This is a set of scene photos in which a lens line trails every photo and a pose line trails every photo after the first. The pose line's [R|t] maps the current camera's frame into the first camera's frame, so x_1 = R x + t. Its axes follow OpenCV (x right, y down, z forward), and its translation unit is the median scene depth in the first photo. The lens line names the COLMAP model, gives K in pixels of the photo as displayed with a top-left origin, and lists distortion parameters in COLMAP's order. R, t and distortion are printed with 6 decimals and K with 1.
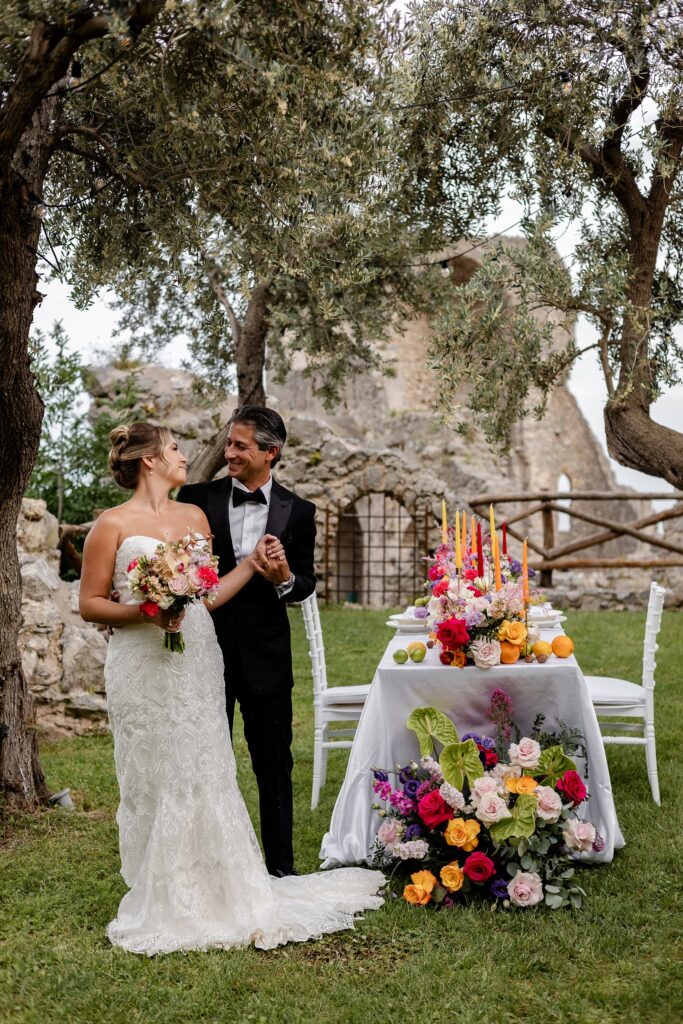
lens RADIAL K [[1417.7, 0, 342.2], [0, 1417.7, 476.9], [0, 0, 1]] dist [0.000183, -0.059878]
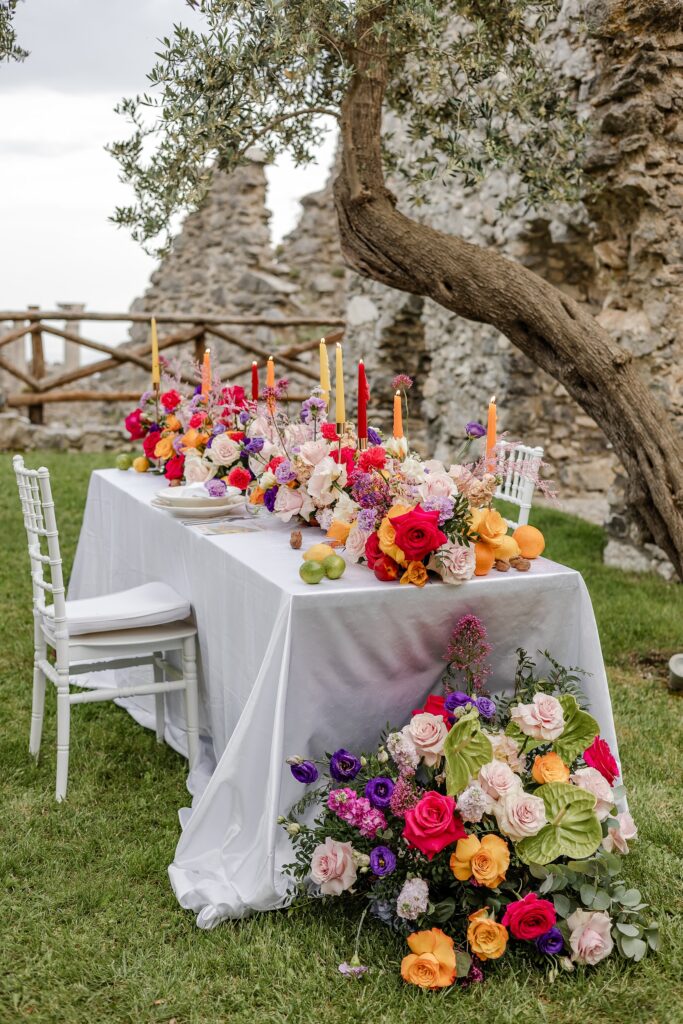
lens RADIAL K [[1417.7, 0, 342.2], [0, 1417.7, 476.9], [0, 0, 1]] dist [0.000183, -0.059878]
pose [[0.883976, -0.027920, 0.466698, -0.233700], [-0.029996, 0.992772, 0.116207, 0.015246], [-0.466569, -0.116723, 0.876749, 0.470640]]
